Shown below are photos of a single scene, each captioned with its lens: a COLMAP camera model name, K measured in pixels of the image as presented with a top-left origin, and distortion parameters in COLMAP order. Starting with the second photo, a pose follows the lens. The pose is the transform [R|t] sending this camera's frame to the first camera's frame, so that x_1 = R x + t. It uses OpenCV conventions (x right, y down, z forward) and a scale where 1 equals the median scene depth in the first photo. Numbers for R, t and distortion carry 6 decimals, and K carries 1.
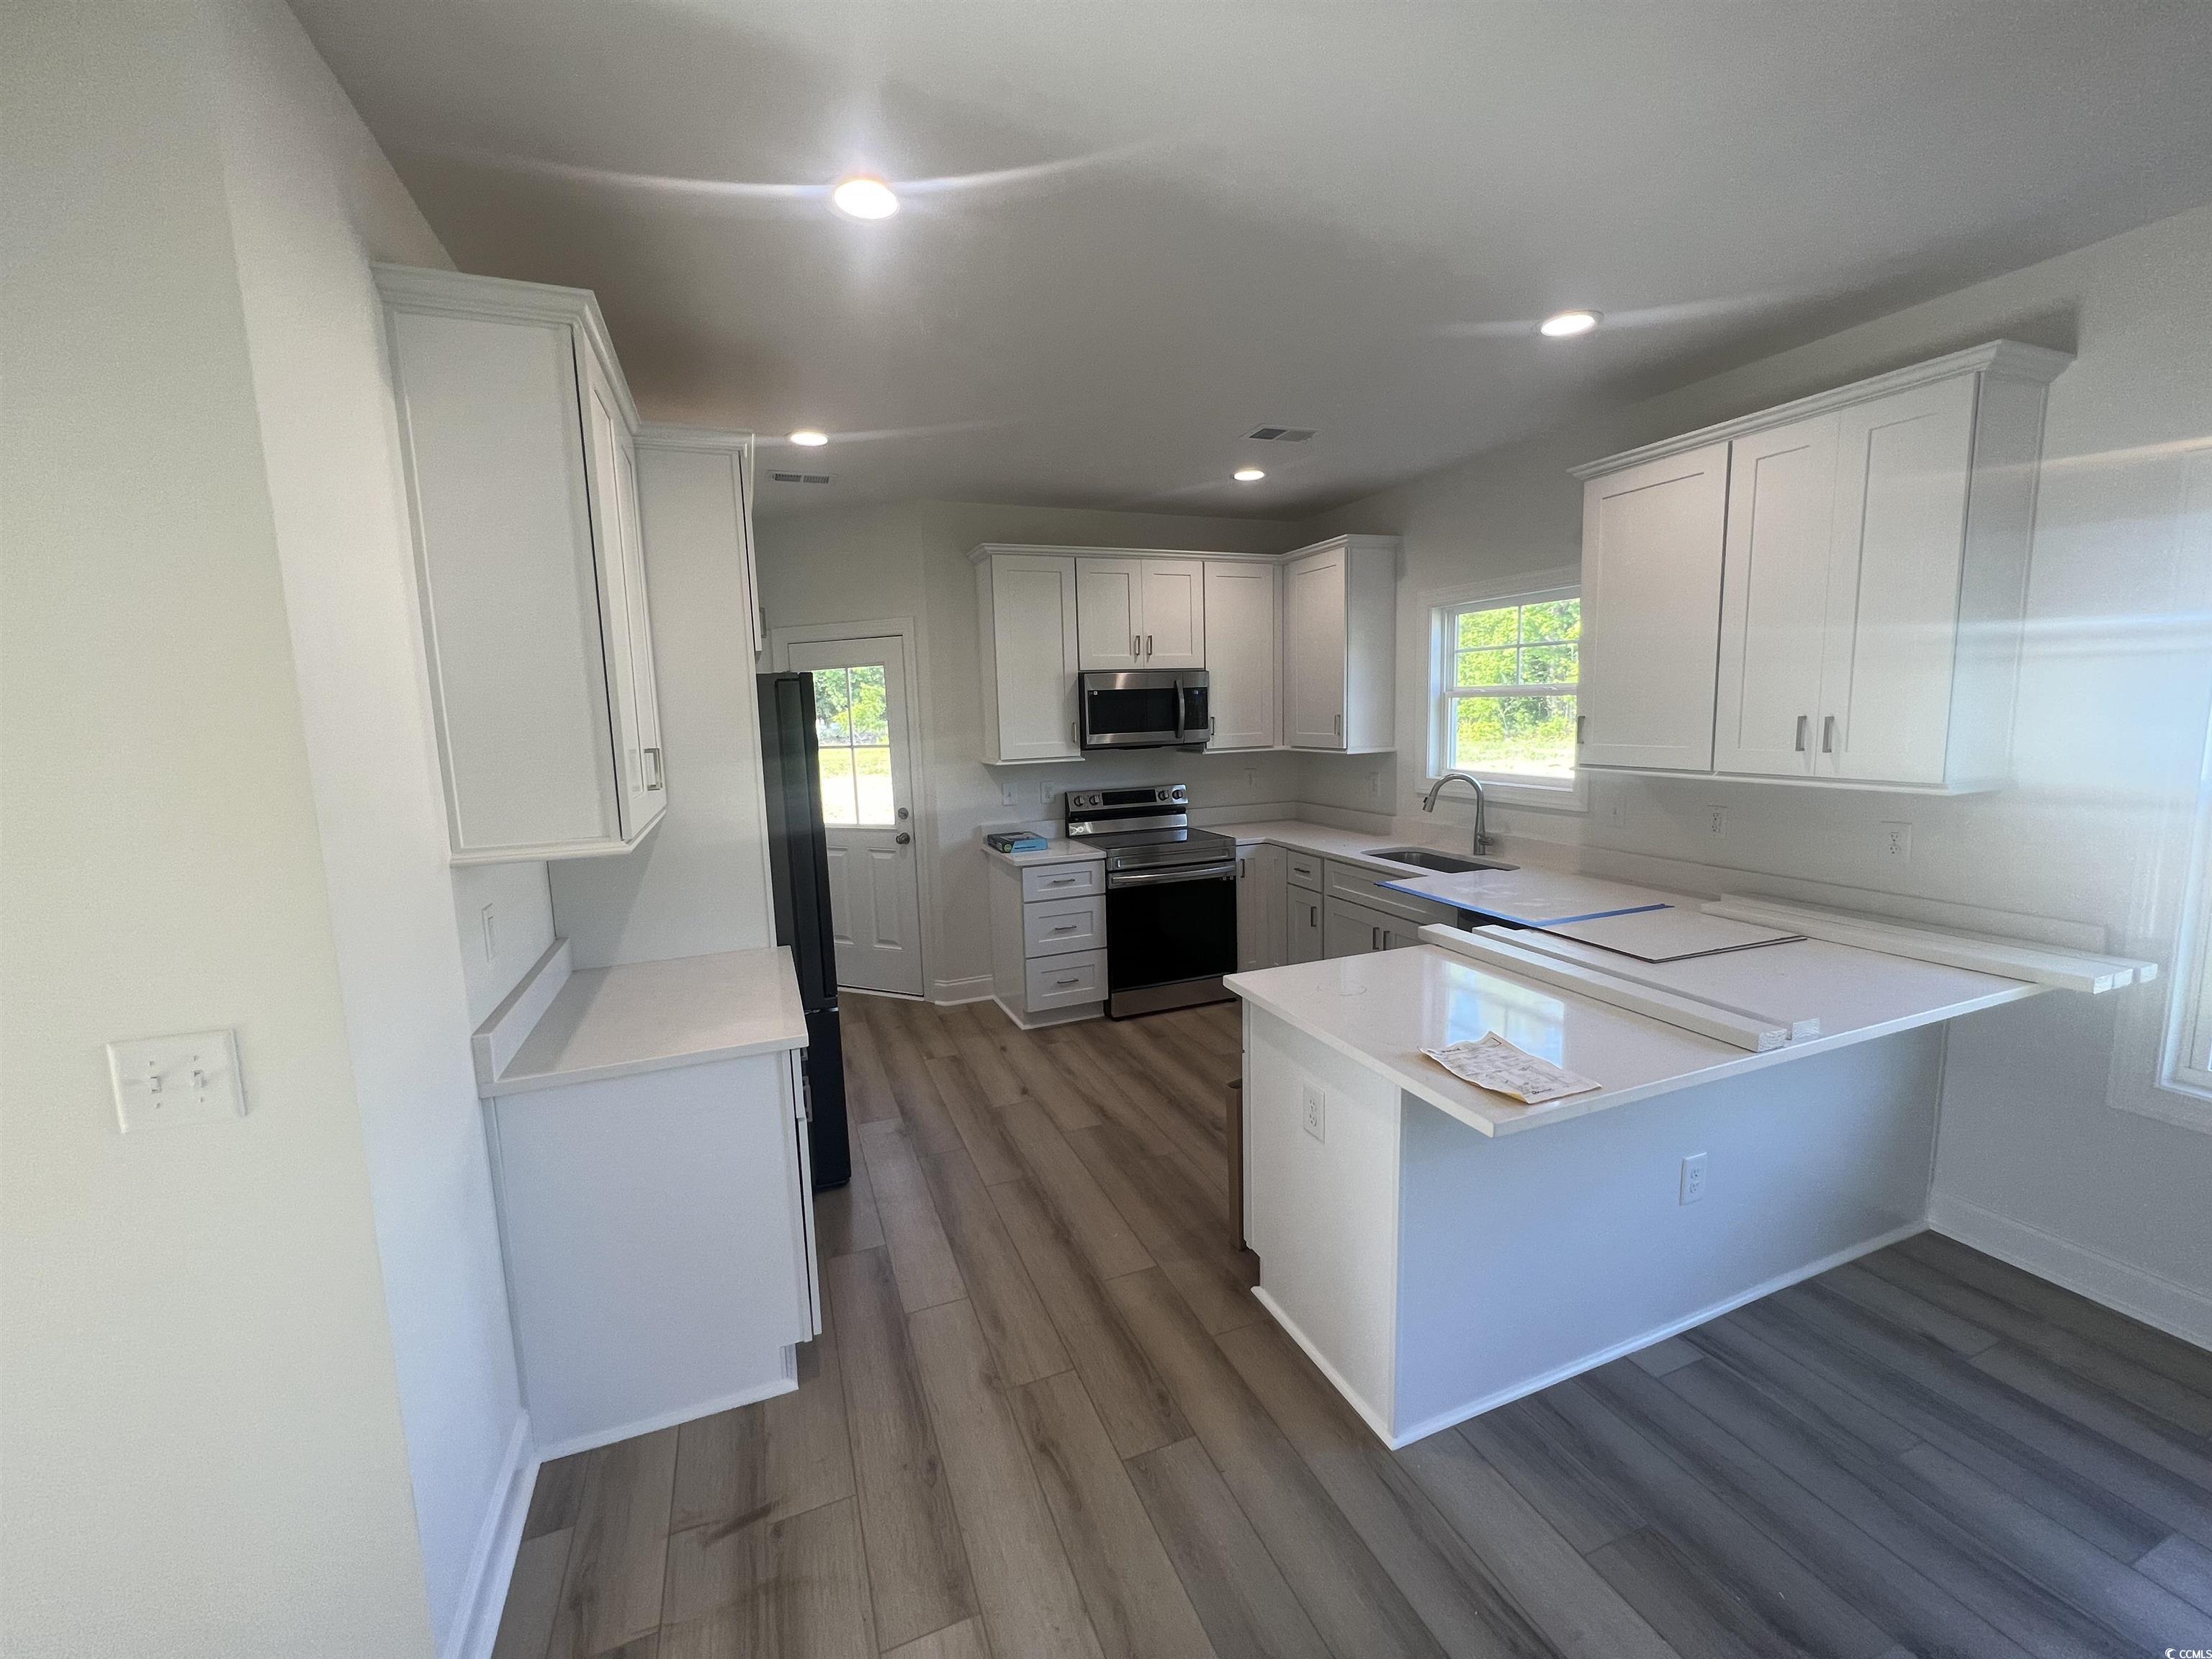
lens RADIAL K [[884.8, 0, 1098.0], [0, 884.8, 820.9], [0, 0, 1]] dist [-0.000893, 0.000195]
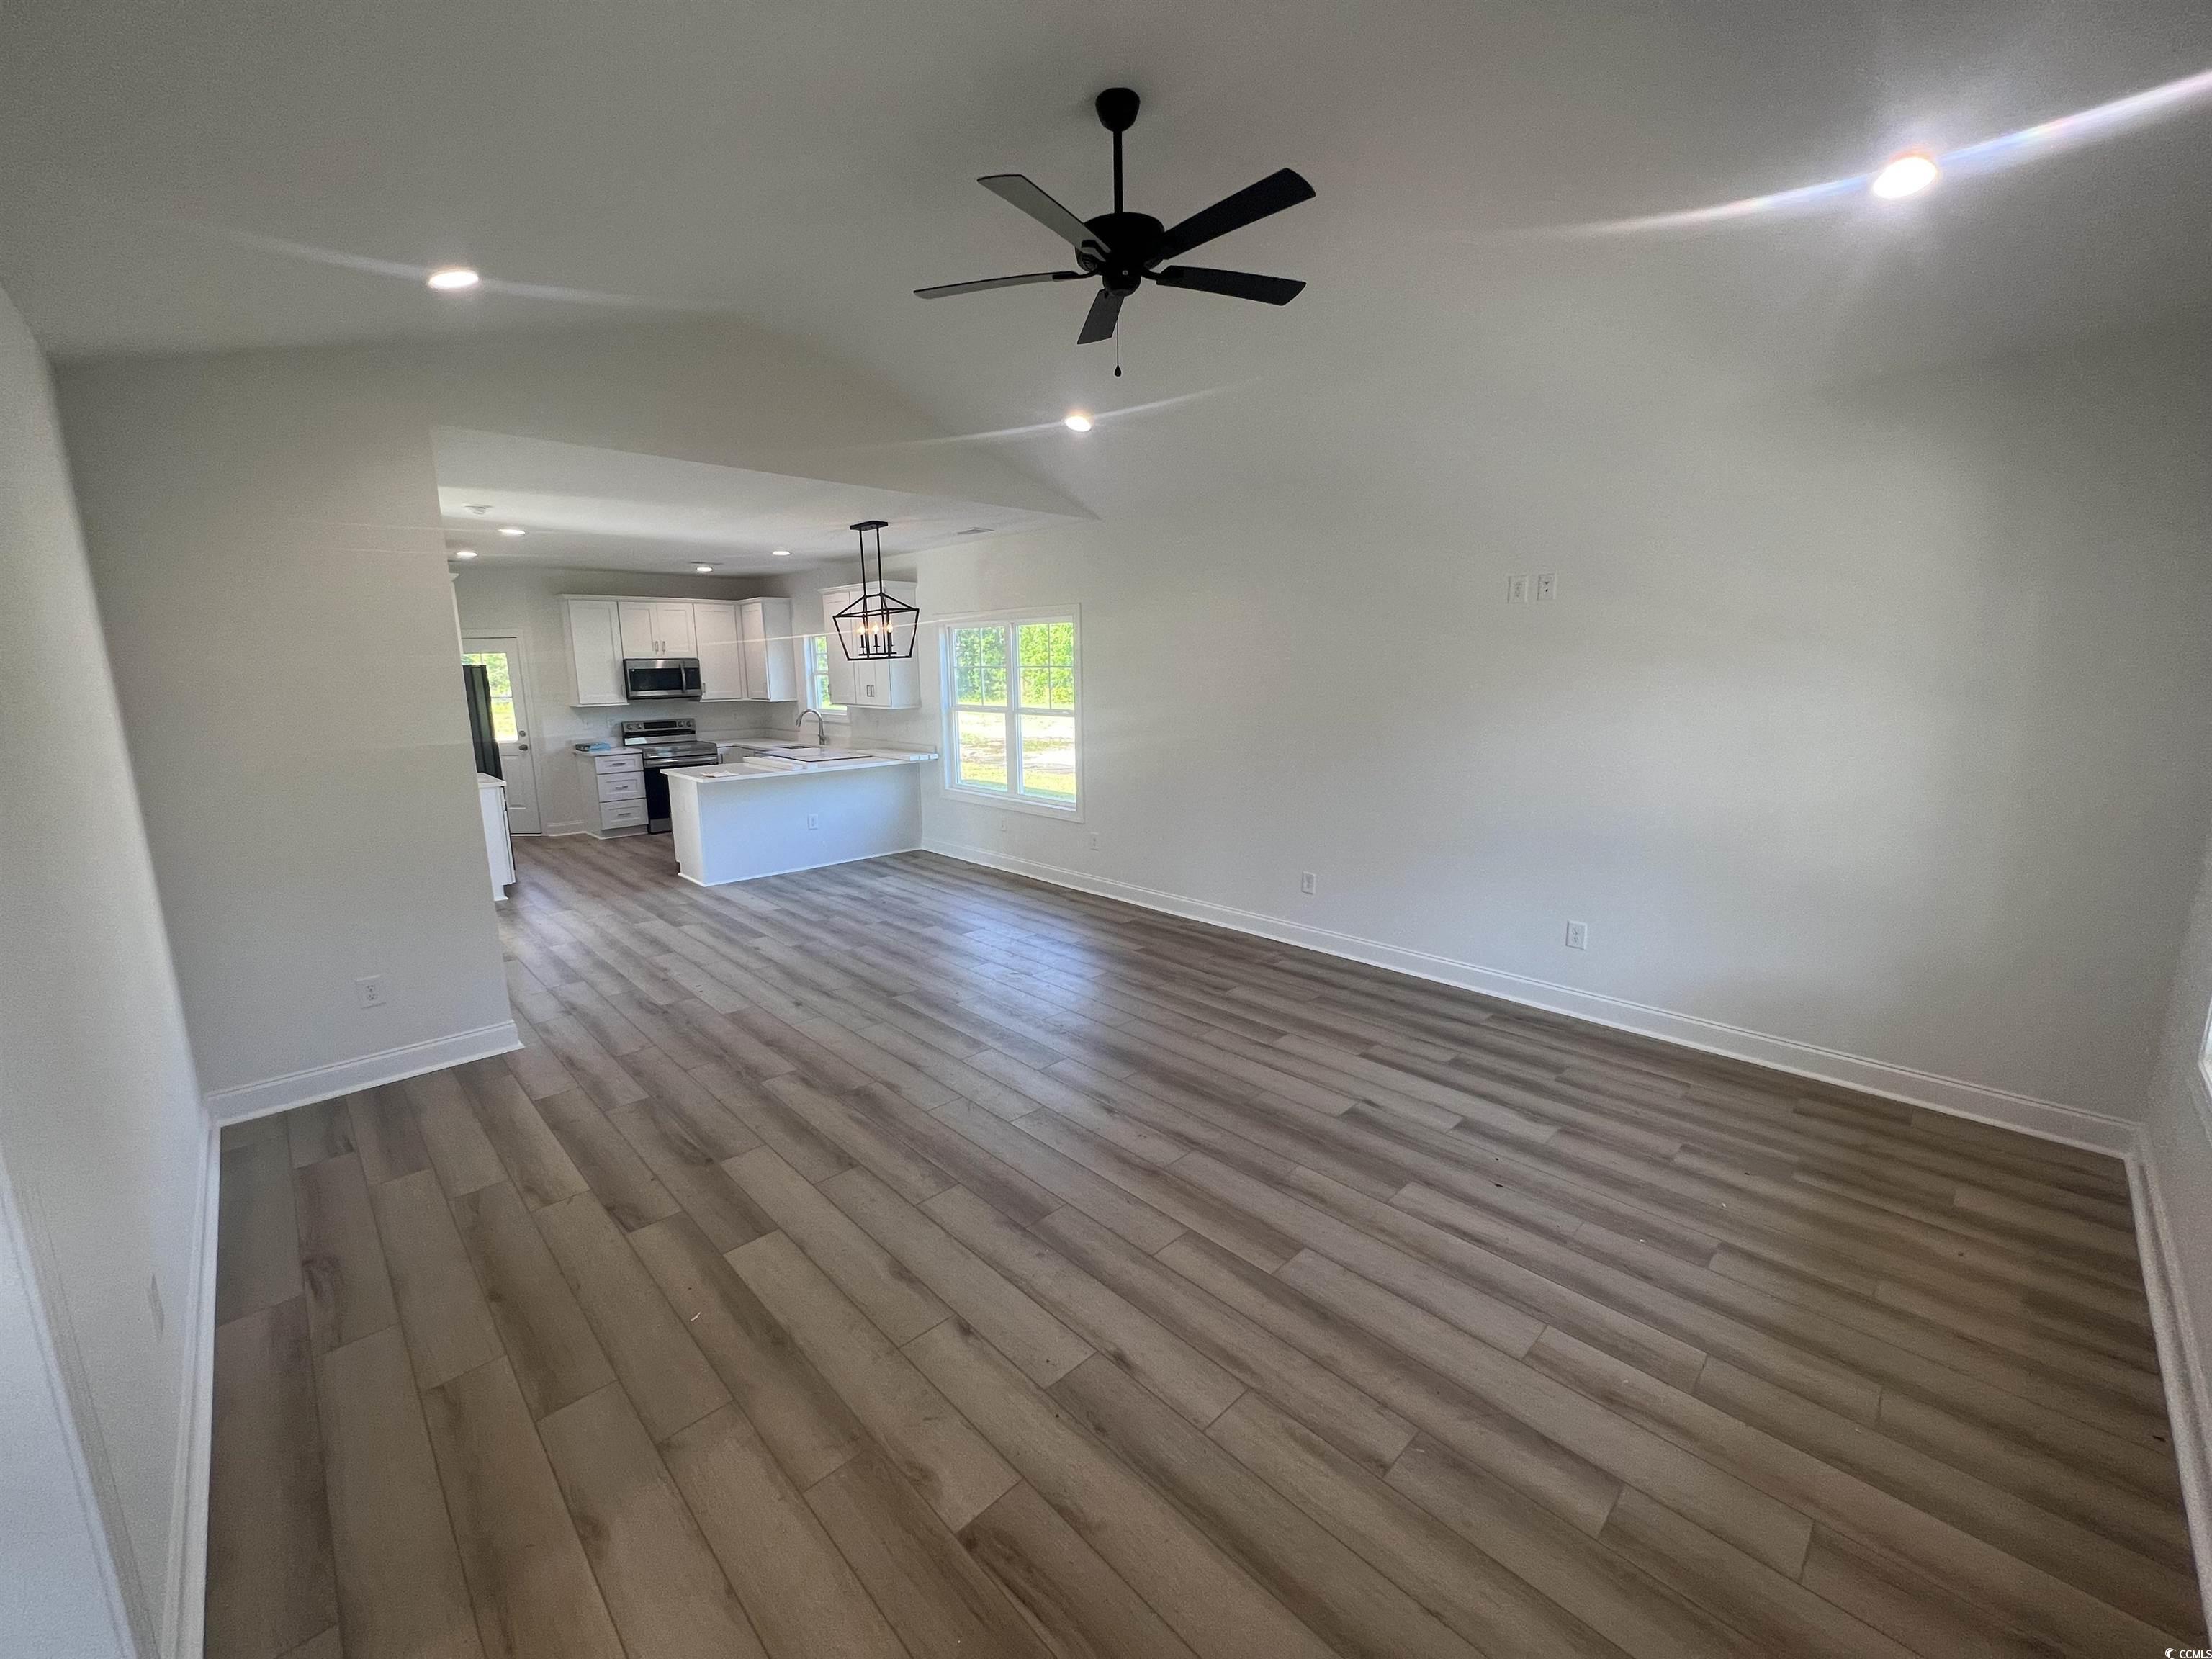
lens RADIAL K [[884.8, 0, 1109.4], [0, 884.8, 821.5], [0, 0, 1]] dist [-0.000893, 0.000195]
pose [[0.922439, -0.050599, 0.382812, 0.207543], [0.035093, 0.998260, 0.047385, 0.138115], [-0.384544, -0.030275, 0.922610, -1.260145]]
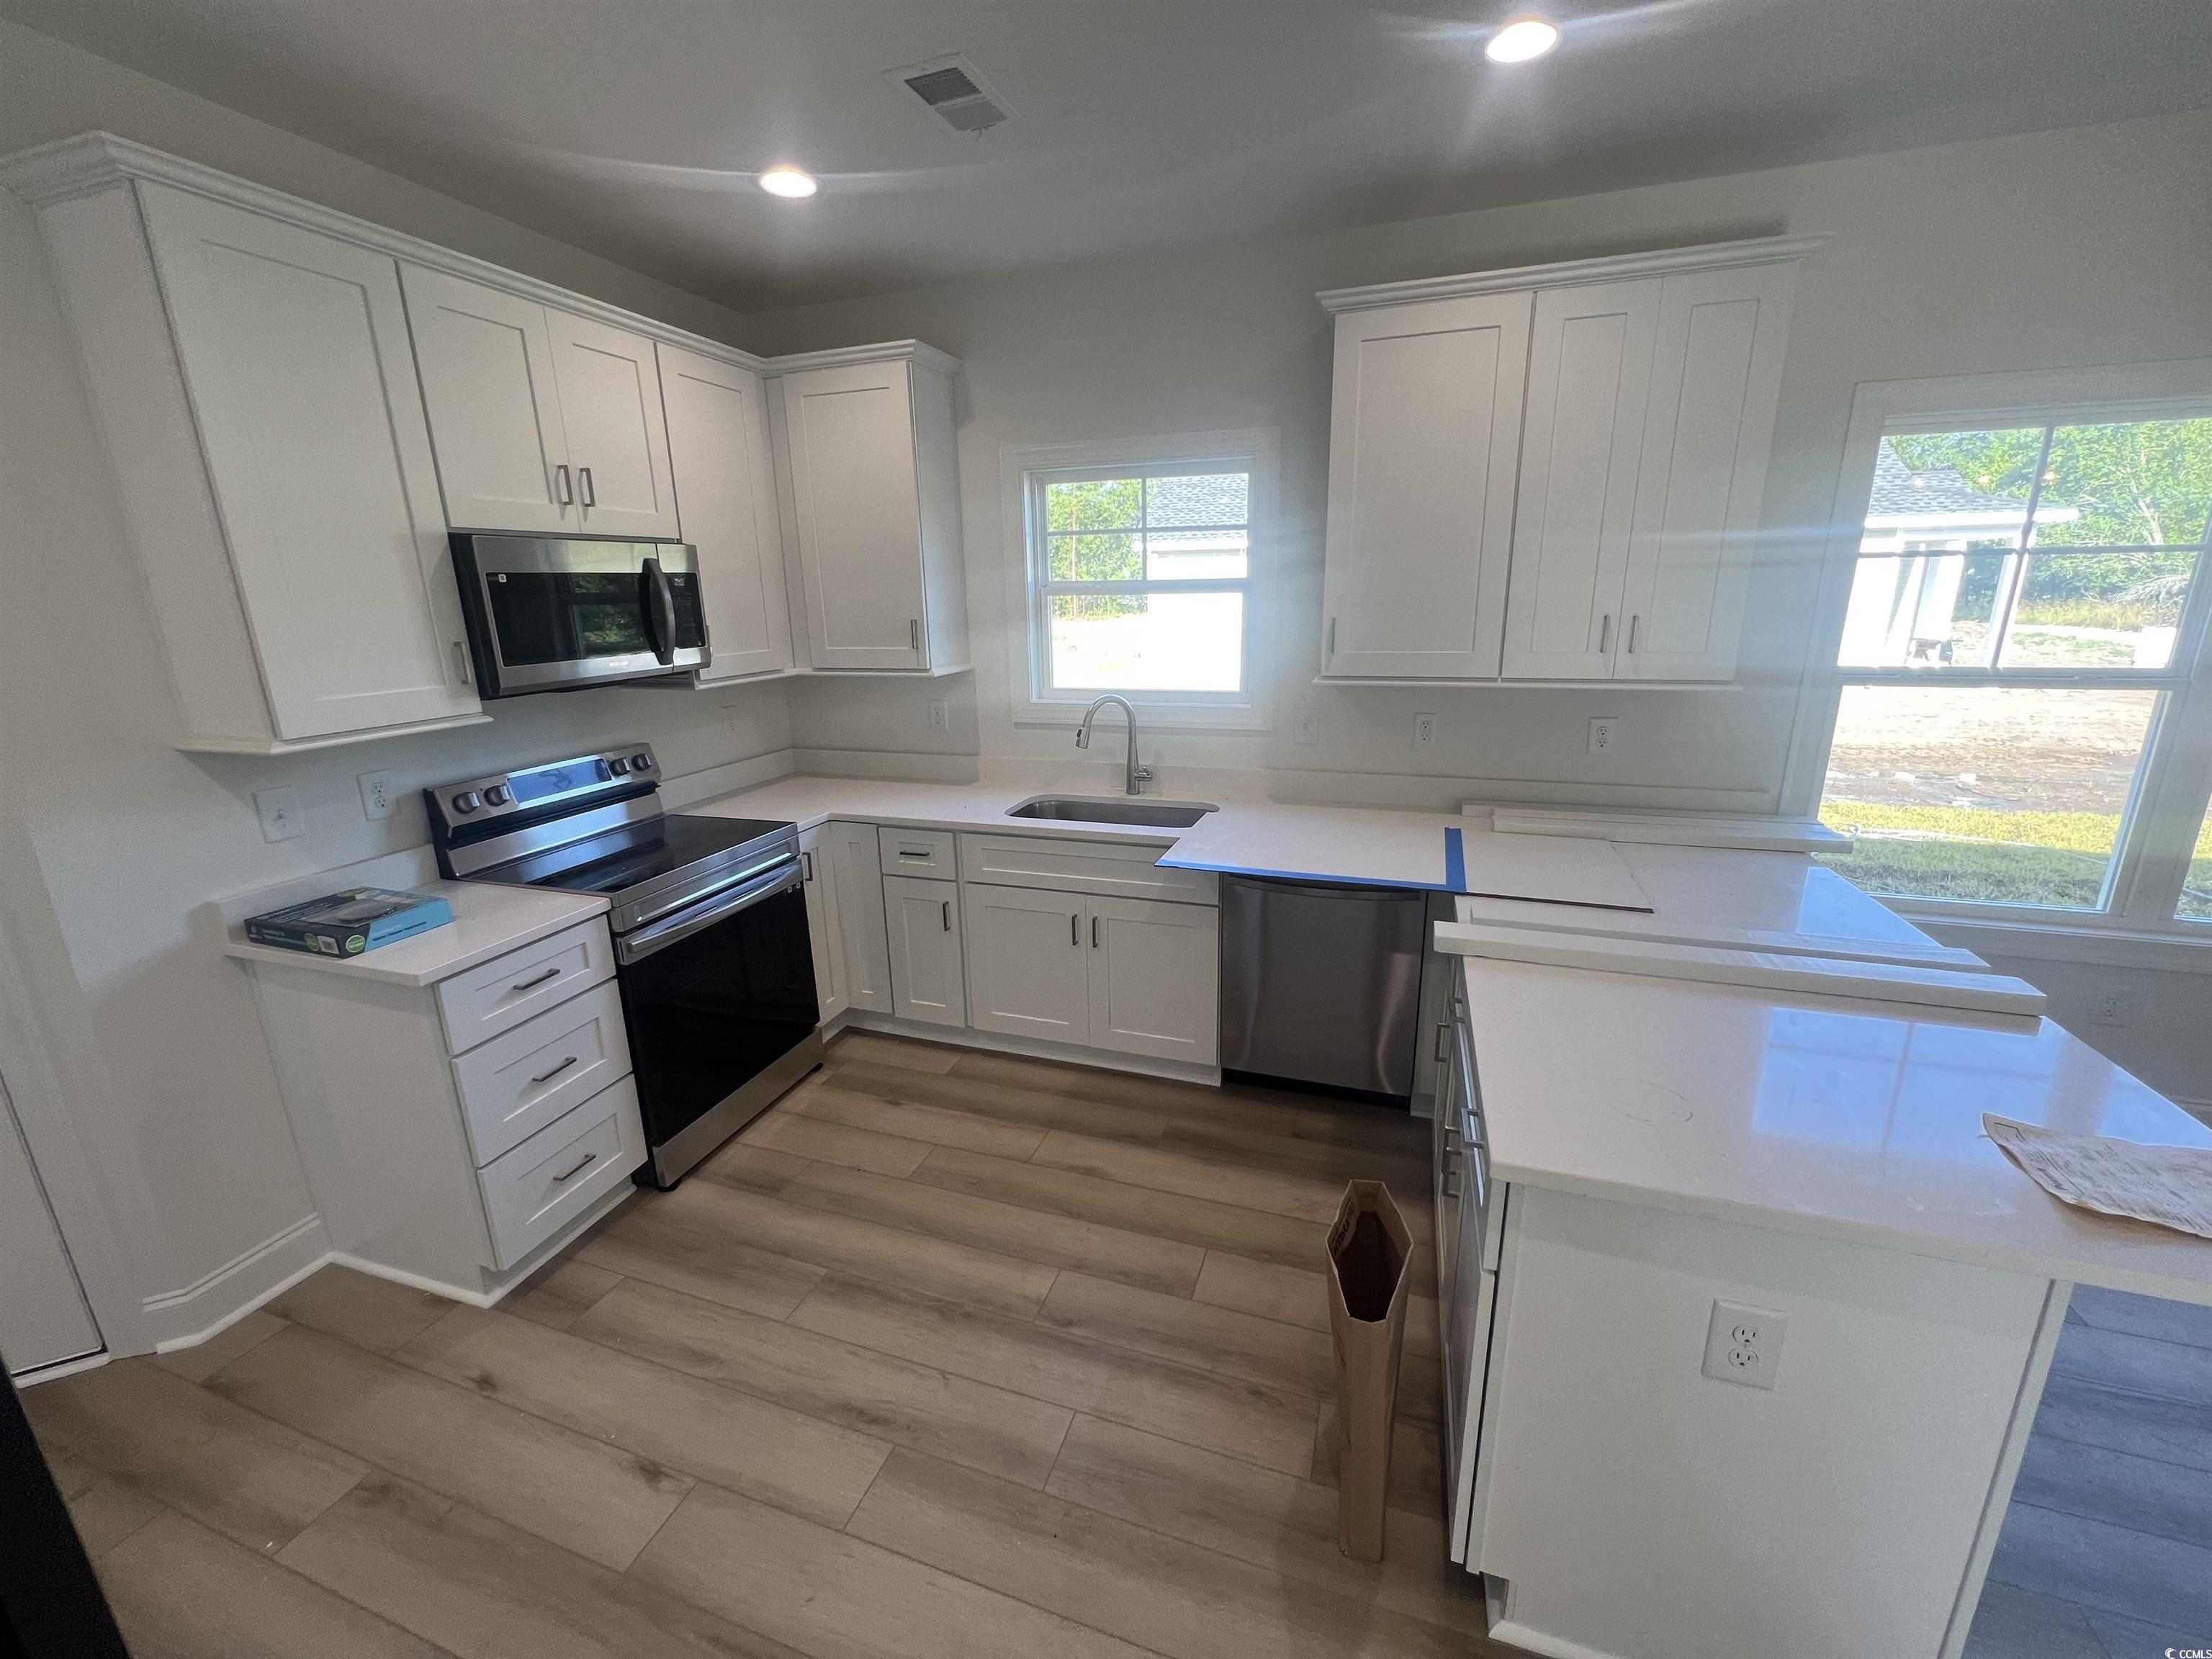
lens RADIAL K [[884.8, 0, 1098.3], [0, 884.8, 819.9], [0, 0, 1]] dist [-0.000893, 0.000195]
pose [[0.648404, -0.177298, 0.740364, -0.173233], [0.099539, 0.983899, 0.148443, -0.055371], [-0.754761, -0.022556, 0.655612, 0.443124]]
